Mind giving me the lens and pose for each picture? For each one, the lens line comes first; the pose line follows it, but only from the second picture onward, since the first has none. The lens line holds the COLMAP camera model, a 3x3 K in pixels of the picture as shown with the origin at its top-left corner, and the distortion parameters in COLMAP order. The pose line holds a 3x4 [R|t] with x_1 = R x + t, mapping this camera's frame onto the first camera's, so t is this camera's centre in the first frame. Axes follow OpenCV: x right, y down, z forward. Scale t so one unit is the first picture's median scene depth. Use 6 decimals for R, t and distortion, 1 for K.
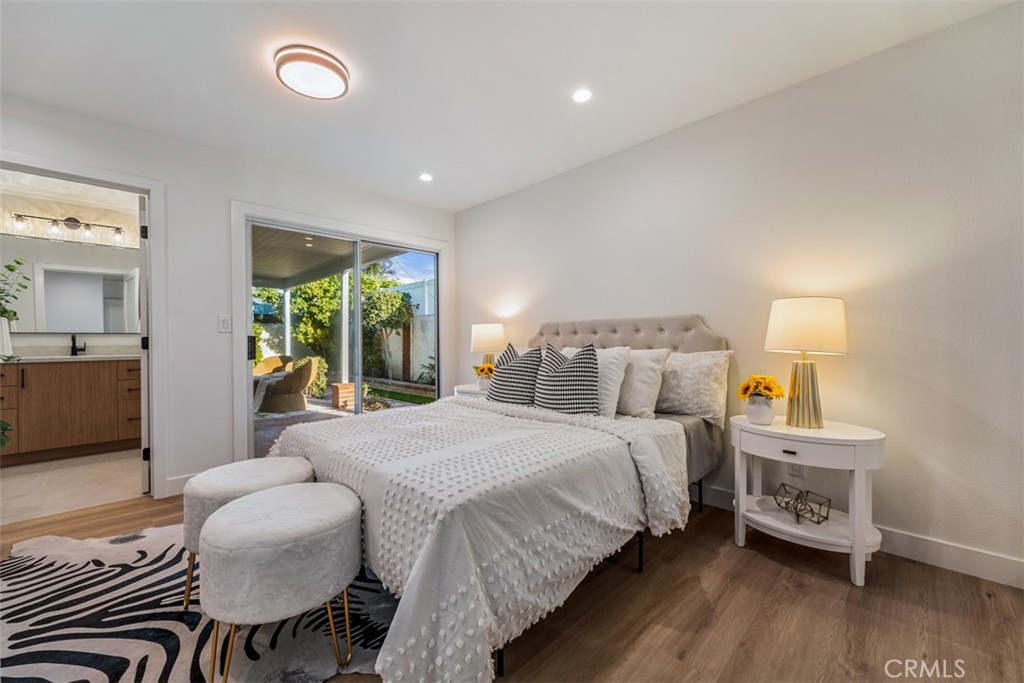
lens RADIAL K [[408.7, 0, 509.7], [0, 408.7, 342.7], [0, 0, 1]] dist [-0.000275, 0.000128]
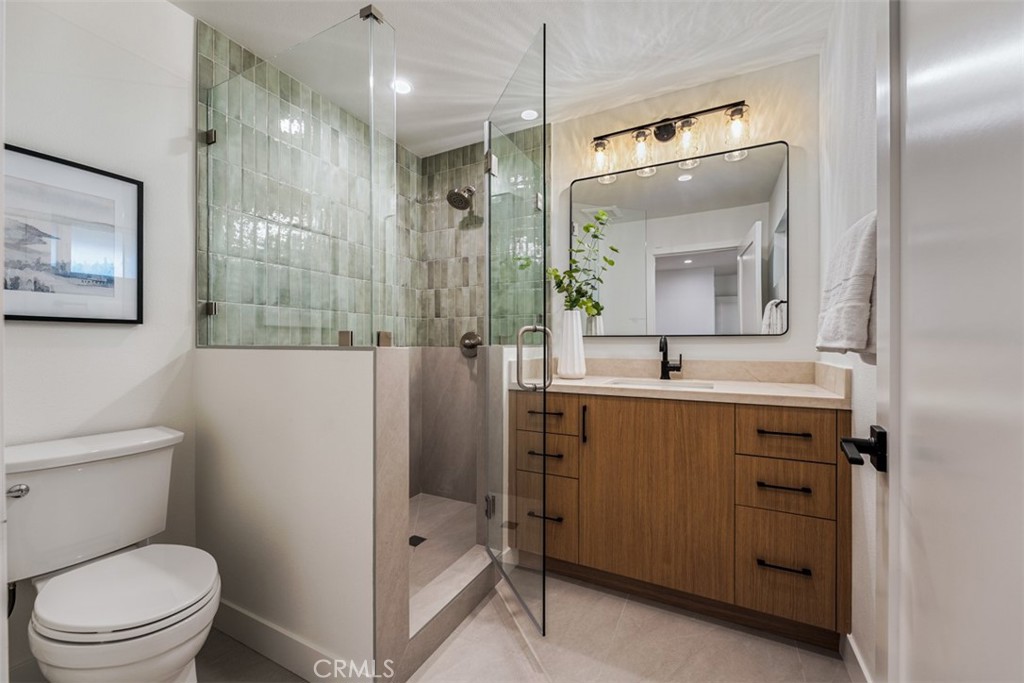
lens RADIAL K [[408.7, 0, 509.7], [0, 408.7, 342.7], [0, 0, 1]] dist [-0.000275, 0.000128]
pose [[0.314380, 0.000922, -0.949297, -0.637287], [-0.008985, 0.999958, -0.002004, -0.011526], [0.949255, 0.009159, 0.314375, 0.651509]]
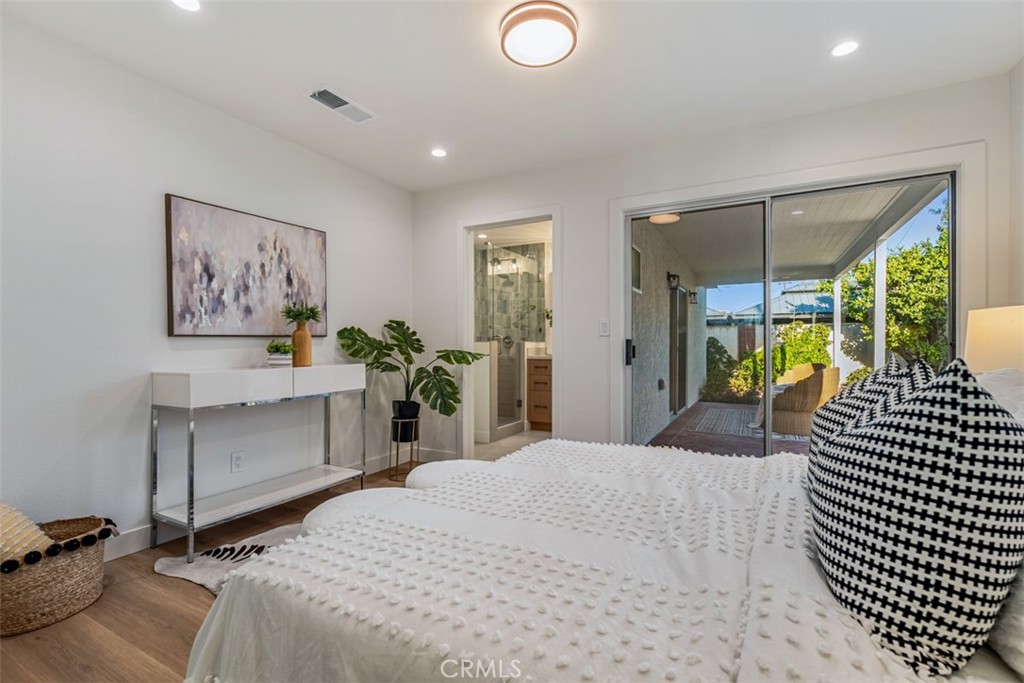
lens RADIAL K [[455.5, 0, 512.0], [0, 455.5, 341.5], [0, 0, 1]] dist [0.000092, 0.000018]
pose [[0.298908, -0.003347, -0.954276, 0.220789], [-0.007650, 0.999953, -0.005904, -0.001799], [0.954251, 0.009065, 0.298869, 0.342085]]
